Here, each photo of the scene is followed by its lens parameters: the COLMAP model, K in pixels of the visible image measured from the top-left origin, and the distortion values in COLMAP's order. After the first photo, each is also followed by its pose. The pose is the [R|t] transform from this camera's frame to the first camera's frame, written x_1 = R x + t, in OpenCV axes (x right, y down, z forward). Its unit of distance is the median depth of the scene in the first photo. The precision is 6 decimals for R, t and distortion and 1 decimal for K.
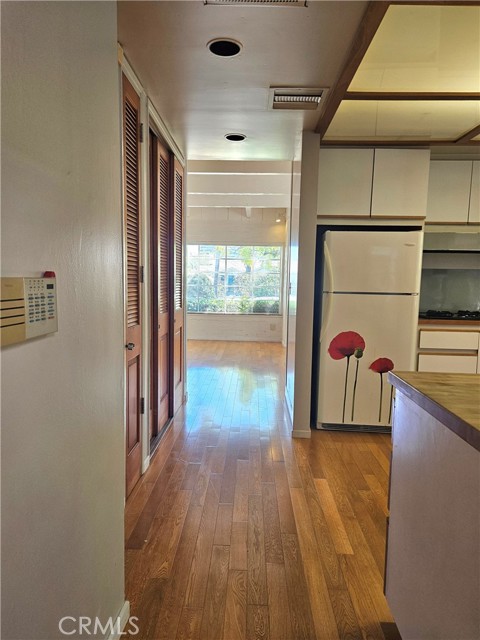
lens RADIAL K [[427.0, 0, 234.5], [0, 427.0, 317.1], [0, 0, 1]] dist [0.057755, -0.031254]
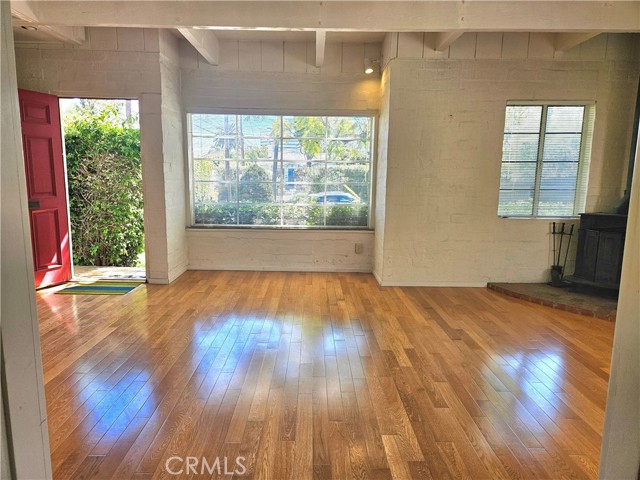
lens RADIAL K [[427.0, 0, 318.3], [0, 427.0, 236.9], [0, 0, 1]] dist [0.057755, -0.031254]
pose [[0.998645, -0.012838, 0.050438, -0.000613], [0.009881, 0.998241, 0.058450, -0.030901], [-0.051099, -0.057872, 0.997015, 0.382481]]
